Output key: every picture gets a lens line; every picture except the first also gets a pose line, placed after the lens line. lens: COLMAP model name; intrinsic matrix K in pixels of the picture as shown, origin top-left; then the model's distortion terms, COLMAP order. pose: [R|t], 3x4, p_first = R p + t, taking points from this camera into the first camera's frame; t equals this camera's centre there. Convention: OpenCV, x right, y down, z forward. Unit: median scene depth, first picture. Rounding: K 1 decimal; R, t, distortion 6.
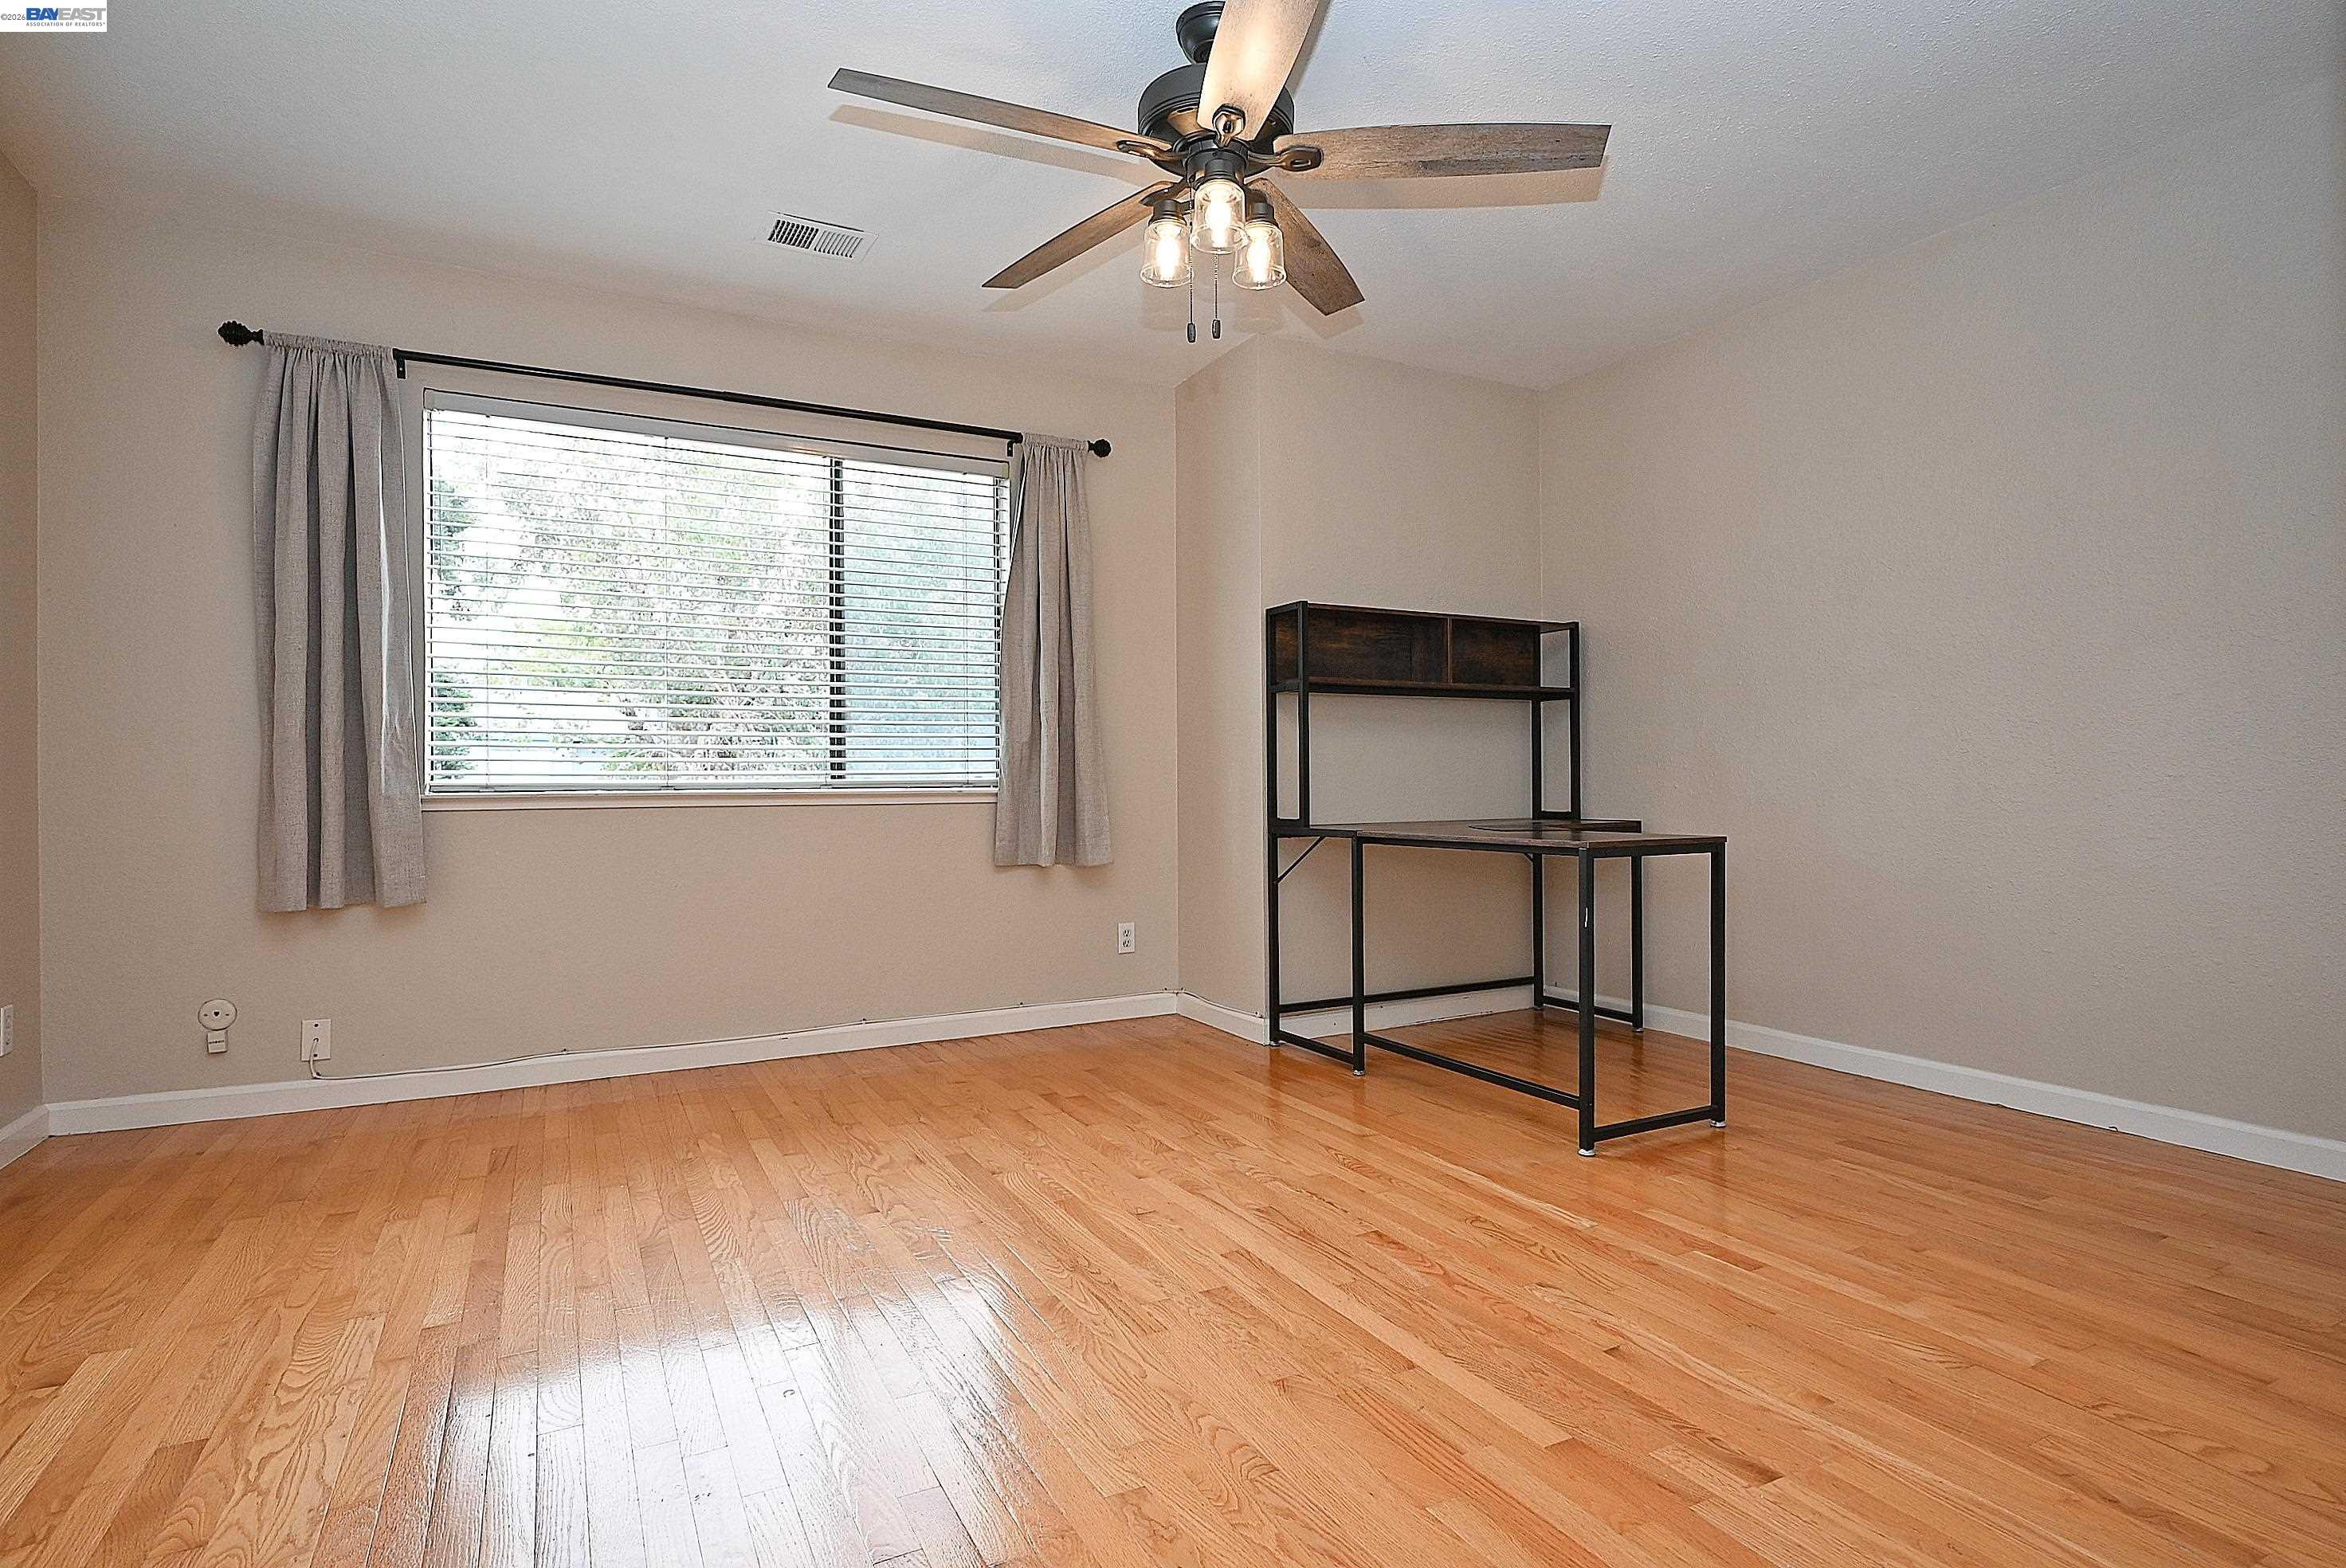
lens RADIAL K [[1182.0, 0, 1180.6], [0, 1182.0, 784.7], [0, 0, 1]] dist [-0.002306, 0.002155]
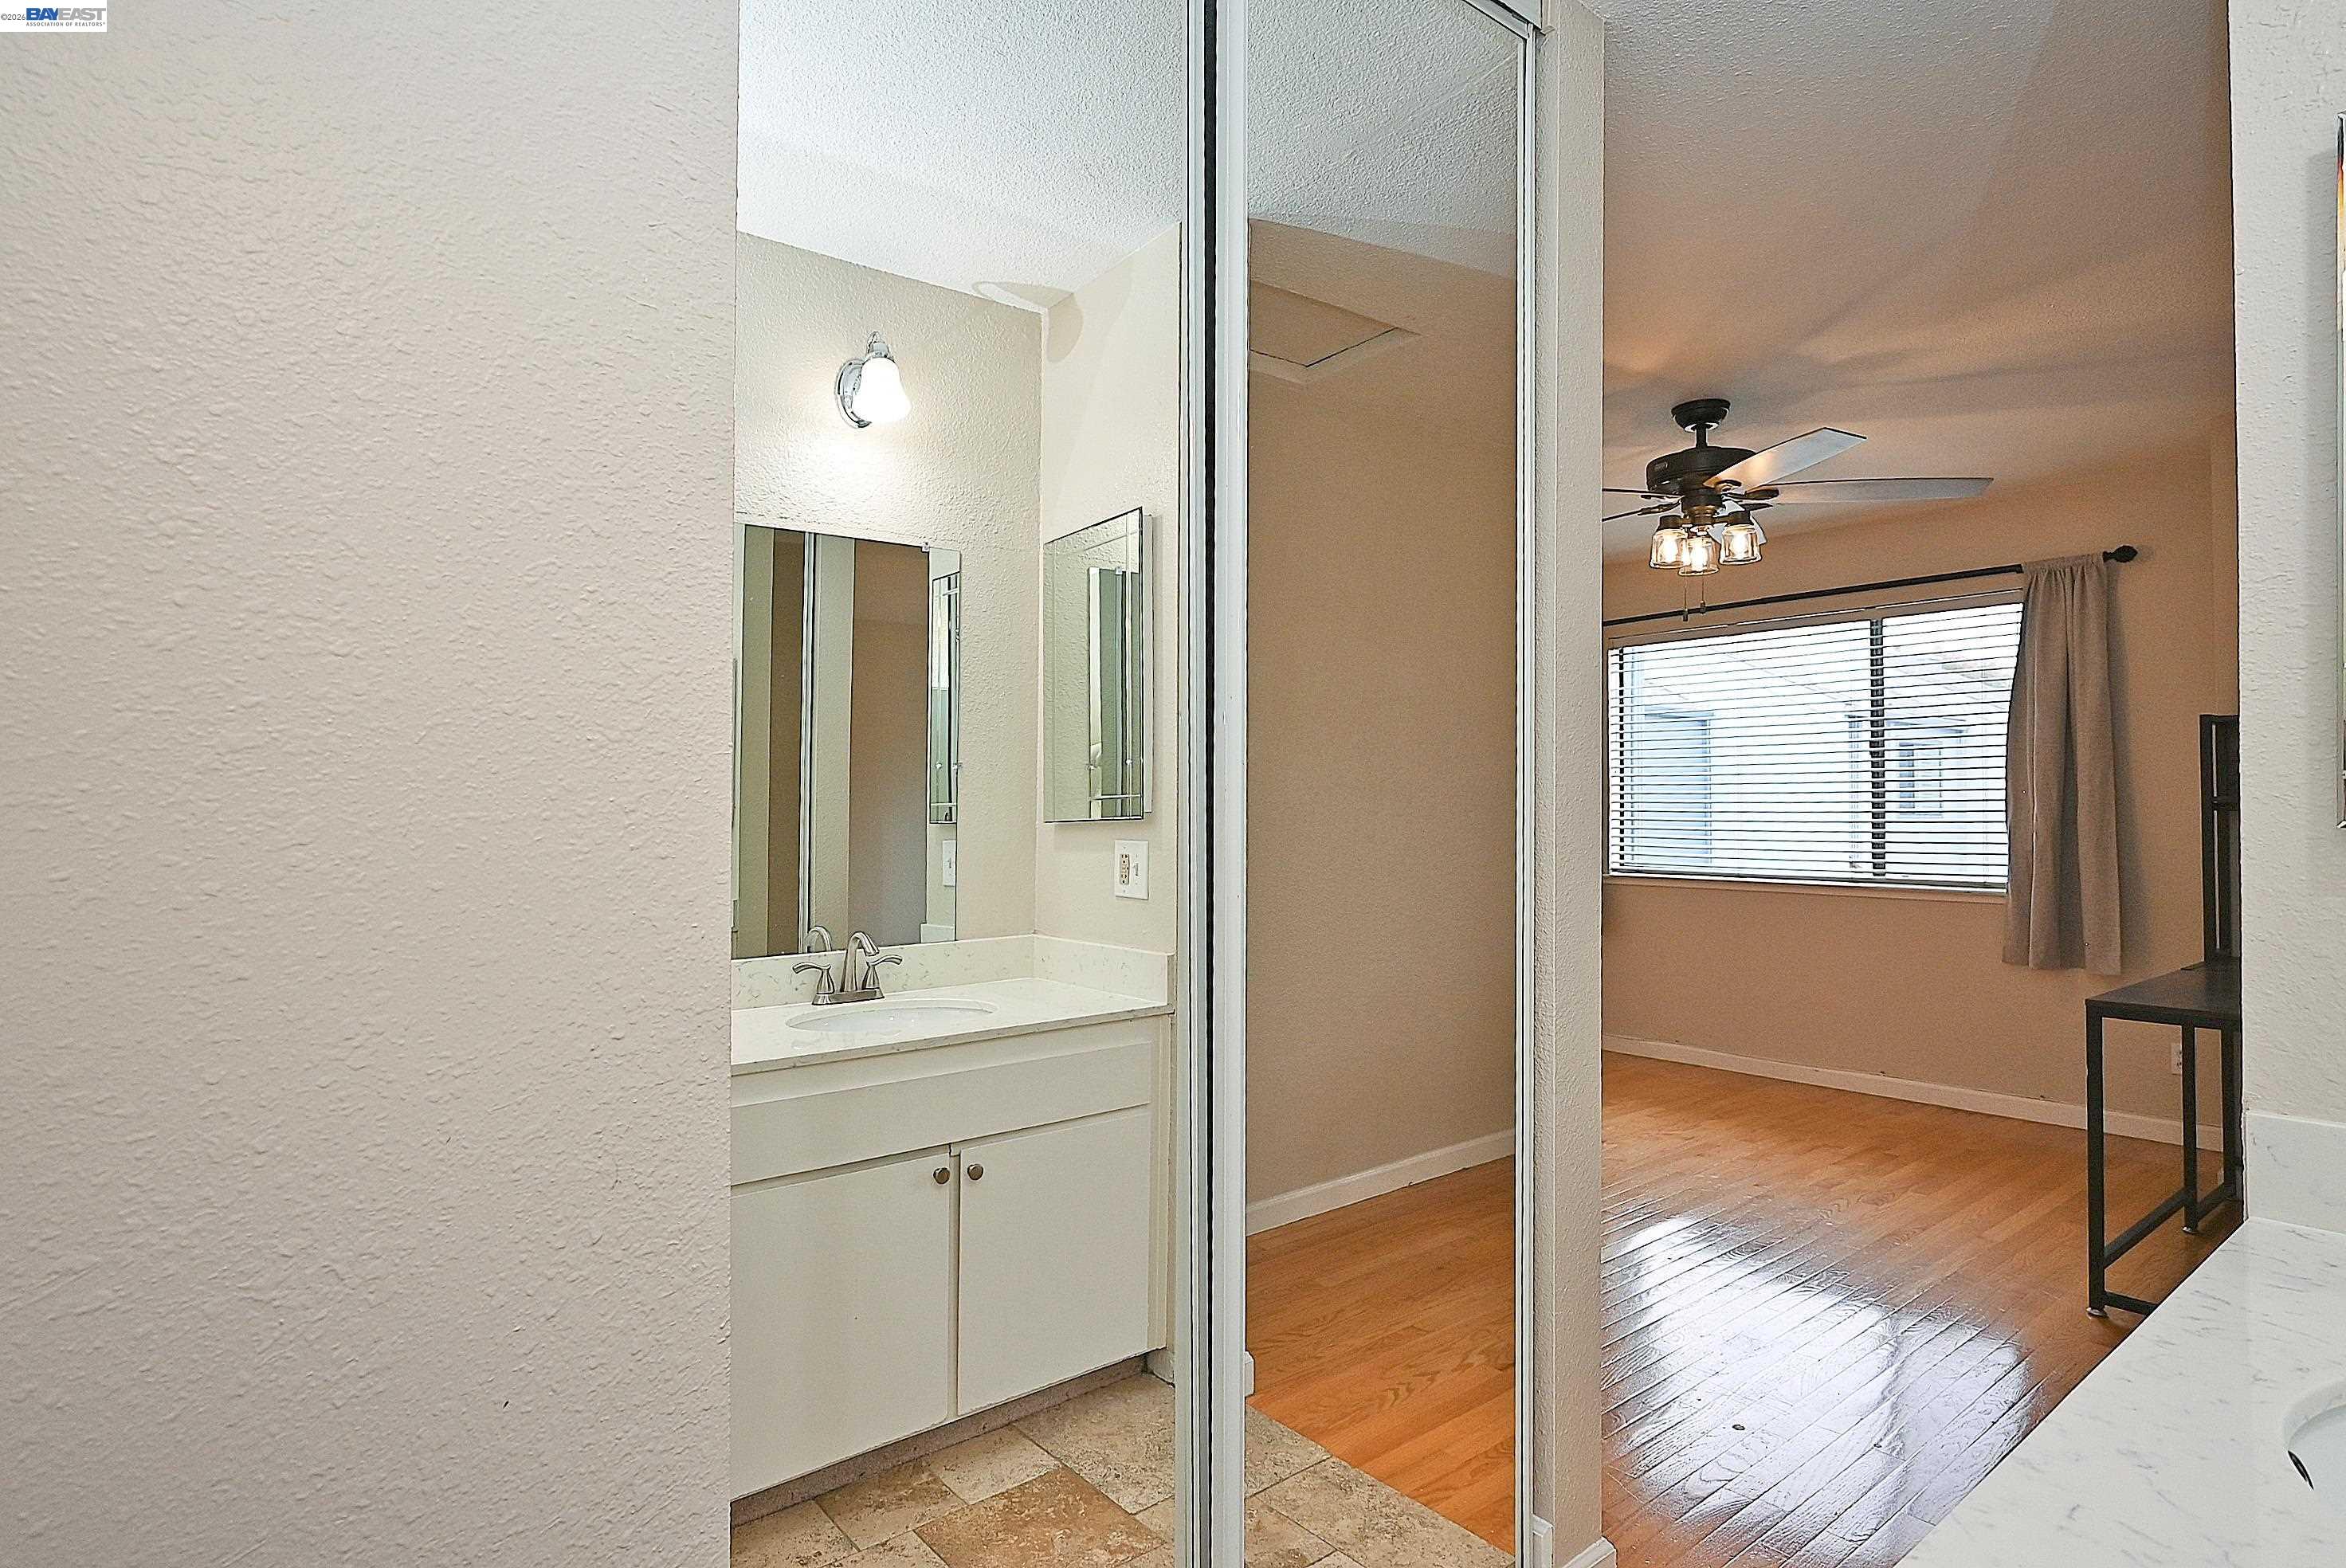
lens RADIAL K [[1215.4, 0, 1168.6], [0, 1215.4, 786.7], [0, 0, 1]] dist [-0.004941, 0.001896]
pose [[0.178058, -0.012056, -0.983946, 1.011275], [0.000689, 0.999926, -0.012128, -0.100042], [0.984020, 0.001481, 0.178054, 0.039134]]
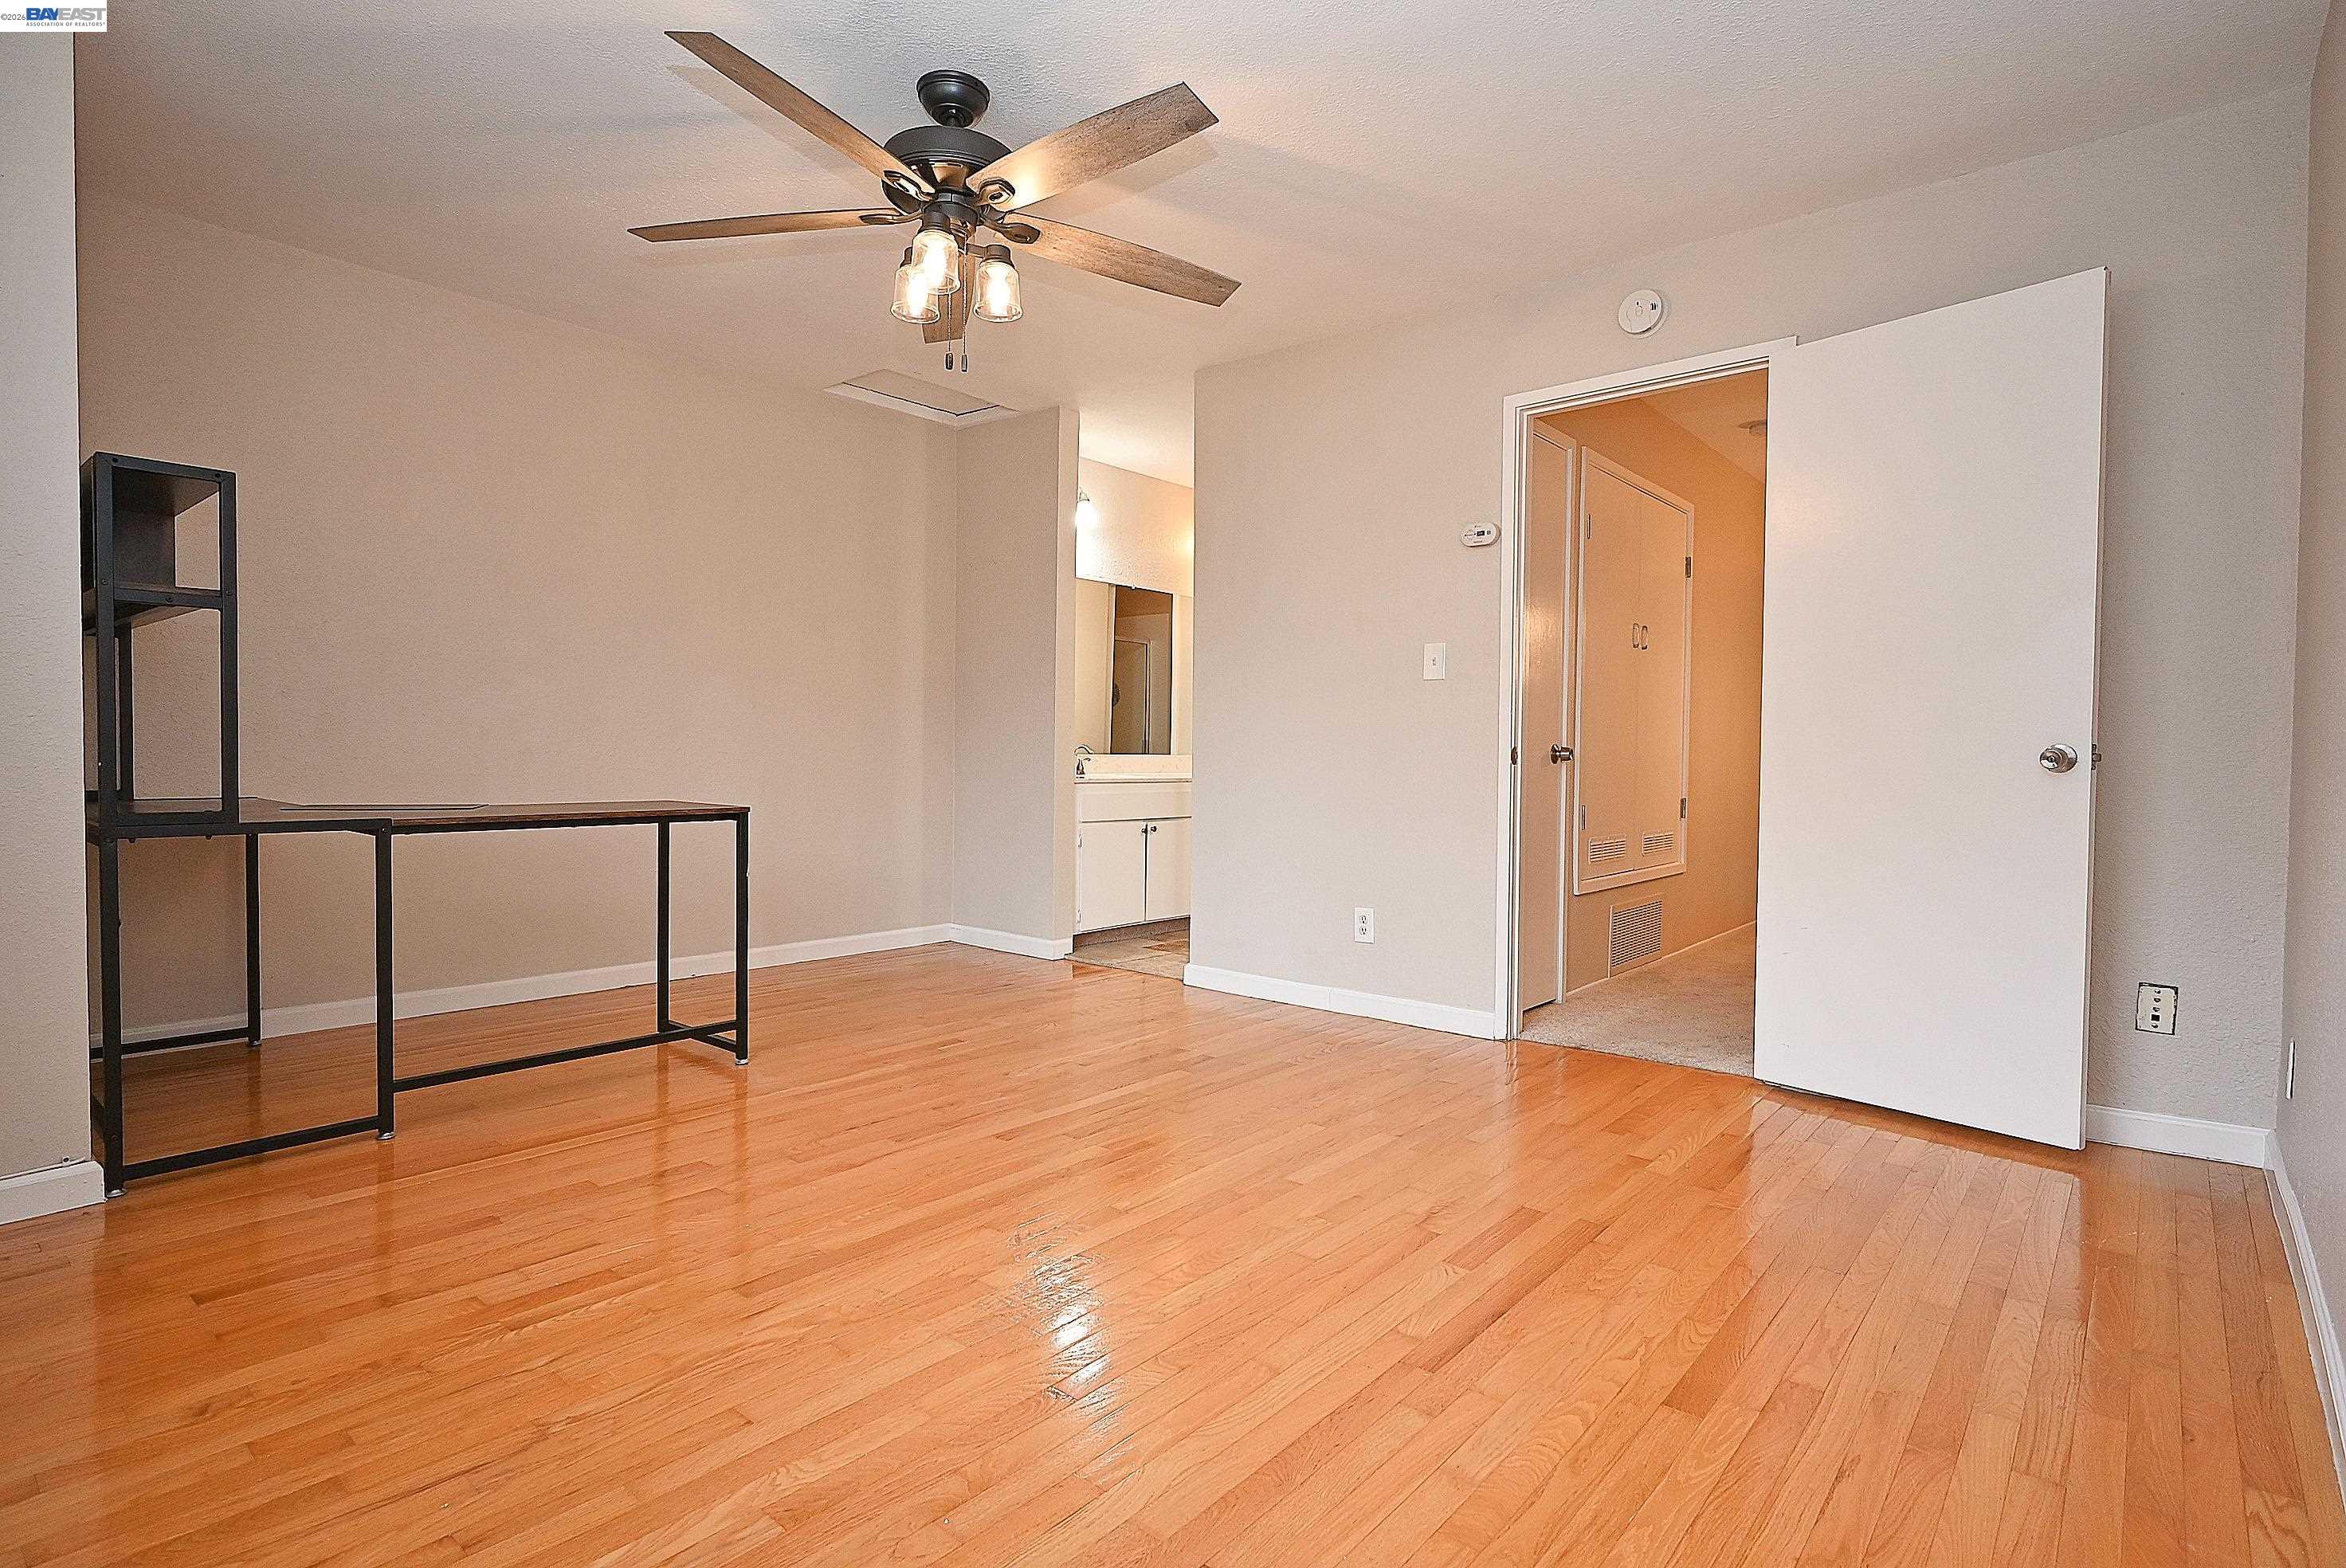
lens RADIAL K [[1173.1, 0, 1172.4], [0, 1173.1, 783.0], [0, 0, 1]] dist [-0.000726, 0.000488]
pose [[-0.371256, -0.020762, 0.928299, -0.771582], [-0.008971, 0.999784, 0.018773, -0.002132], [-0.928487, -0.001358, -0.371362, 0.855903]]
